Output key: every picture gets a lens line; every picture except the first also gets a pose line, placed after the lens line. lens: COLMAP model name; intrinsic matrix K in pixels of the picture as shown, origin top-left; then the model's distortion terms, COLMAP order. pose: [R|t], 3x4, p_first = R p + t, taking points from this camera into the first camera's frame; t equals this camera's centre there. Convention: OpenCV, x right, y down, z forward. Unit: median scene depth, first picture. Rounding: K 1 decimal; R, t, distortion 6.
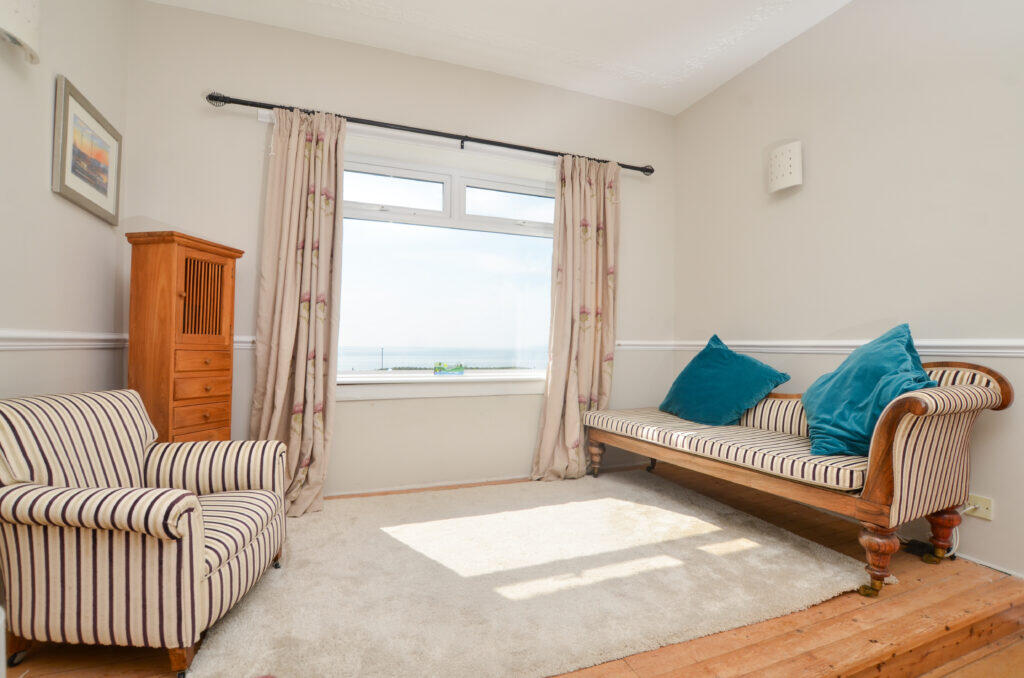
lens RADIAL K [[471.2, 0, 517.1], [0, 471.2, 342.8], [0, 0, 1]] dist [-0.012532, 0.001396]
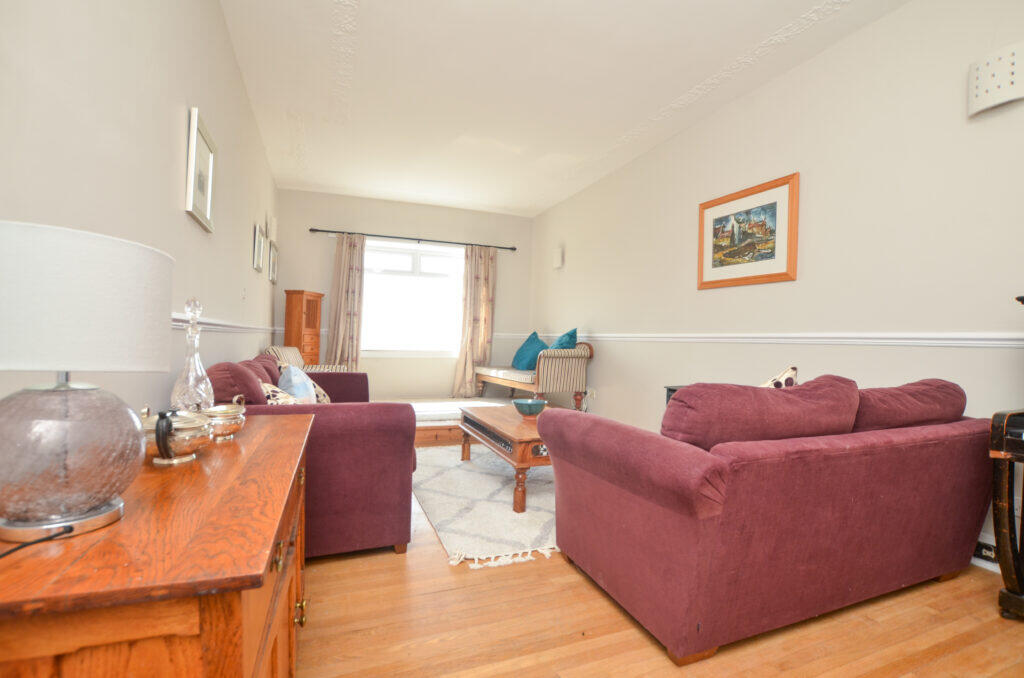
lens RADIAL K [[471.2, 0, 512.4], [0, 471.2, 343.3], [0, 0, 1]] dist [-0.012532, 0.001396]
pose [[0.999900, 0.013950, 0.002139, 0.357978], [-0.013984, 0.999766, 0.016494, 0.004140], [-0.001909, -0.016522, 0.999862, -1.329612]]
